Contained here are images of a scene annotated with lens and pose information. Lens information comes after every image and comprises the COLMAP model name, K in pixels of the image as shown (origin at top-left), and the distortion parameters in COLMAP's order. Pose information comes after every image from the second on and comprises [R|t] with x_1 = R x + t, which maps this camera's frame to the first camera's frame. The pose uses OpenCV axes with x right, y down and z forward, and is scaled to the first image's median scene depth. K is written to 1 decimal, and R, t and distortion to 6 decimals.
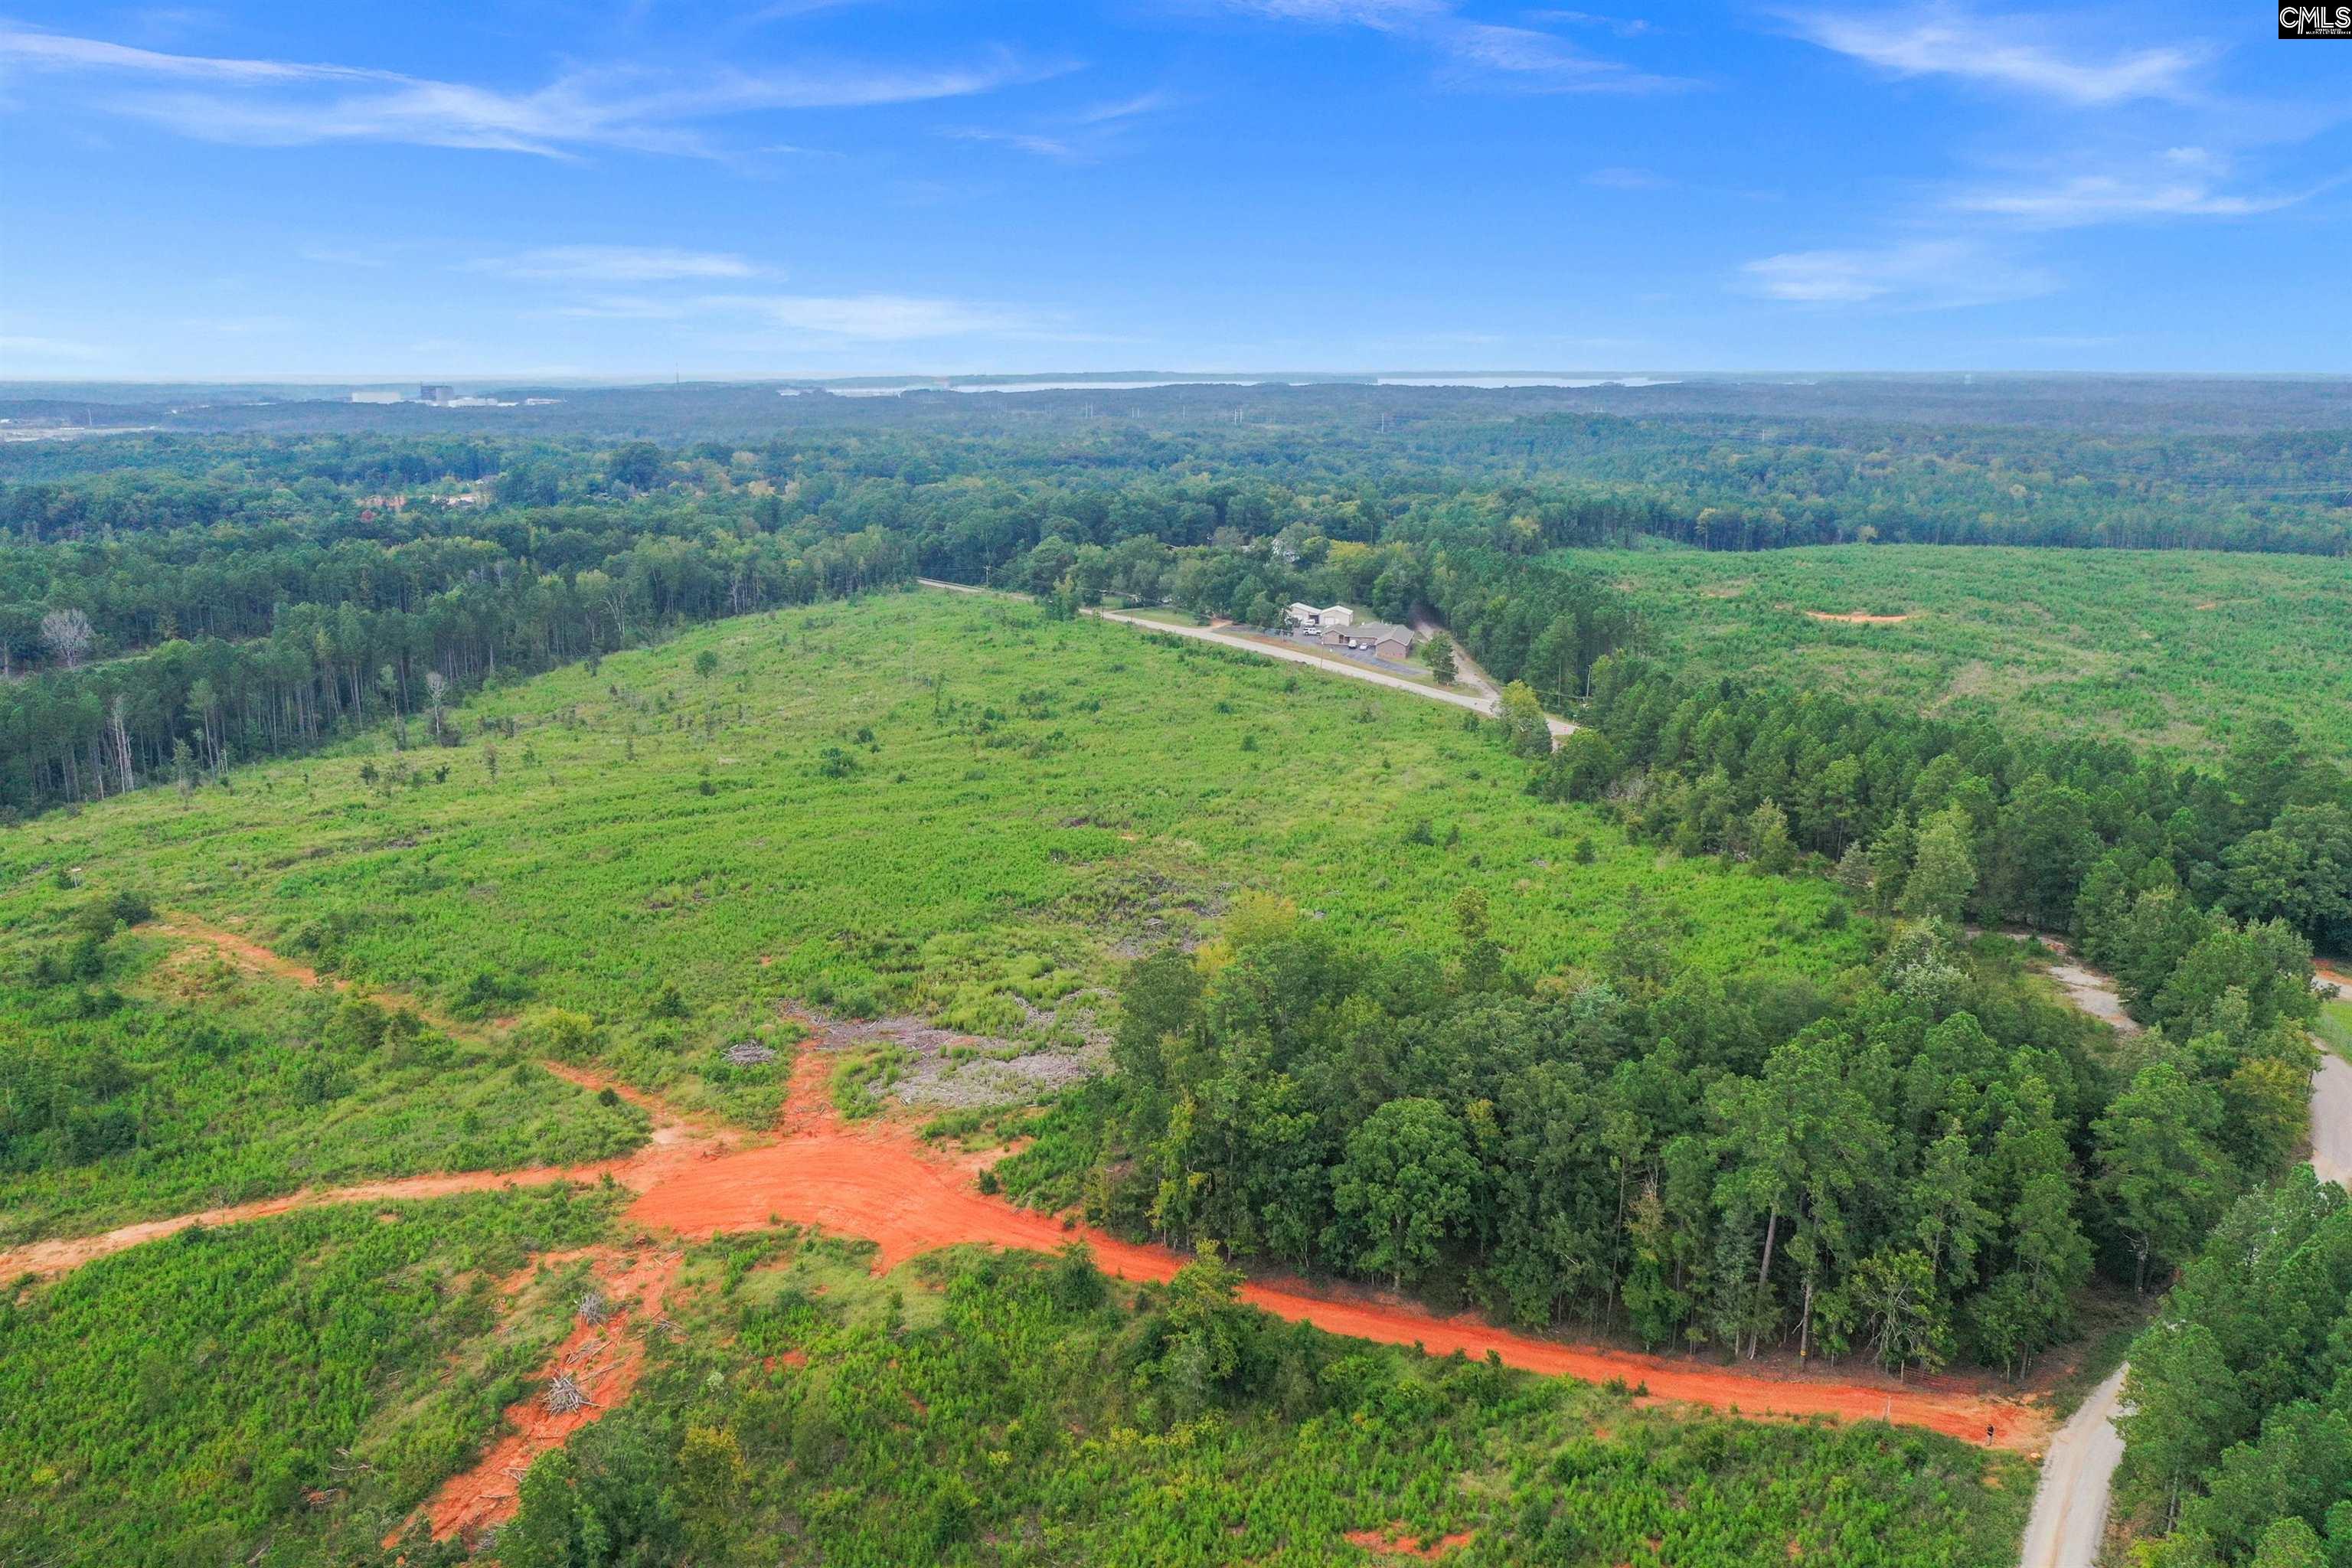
lens RADIAL K [[1840.1, 0, 1176.0], [0, 1840.1, 784.0], [0, 0, 1]] dist [-0.013078, 0.004087]
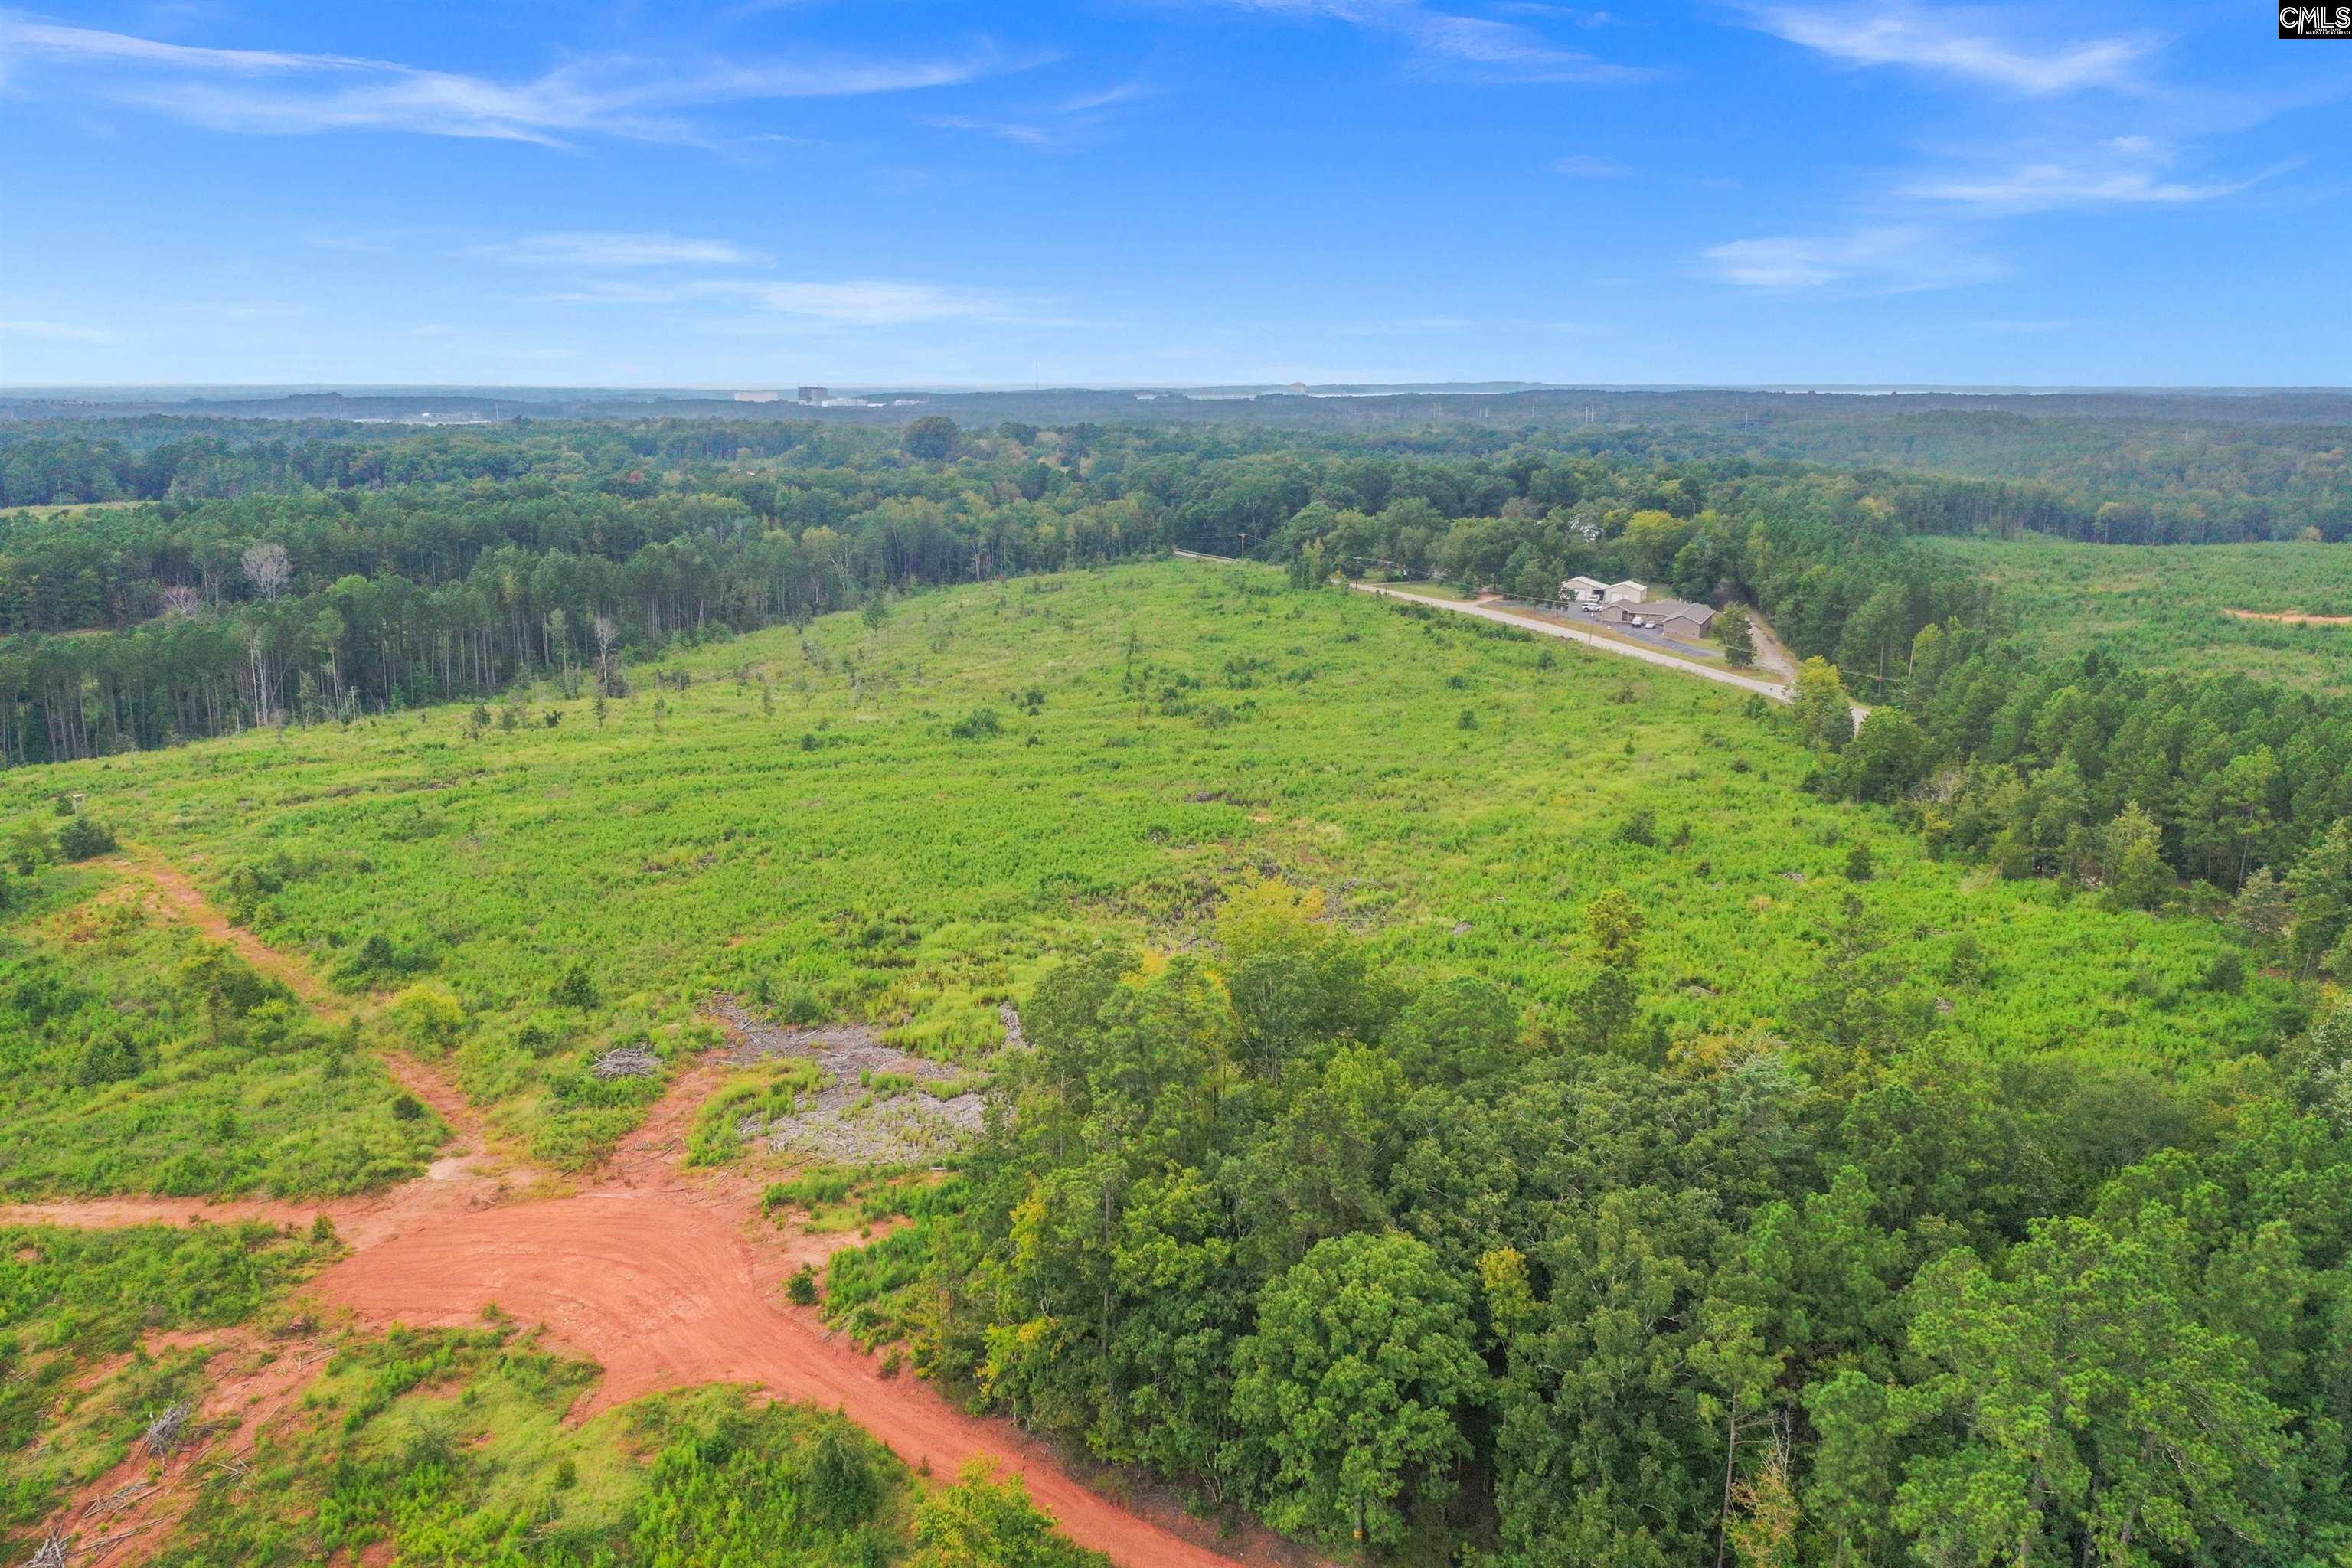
lens RADIAL K [[1840.1, 0, 1176.0], [0, 1840.1, 784.0], [0, 0, 1]] dist [-0.013078, 0.004087]
pose [[0.980886, 0.045199, -0.189259, 0.092699], [-0.046601, 0.998909, -0.002960, 0.019764], [0.188918, 0.011723, 0.981923, 0.234931]]
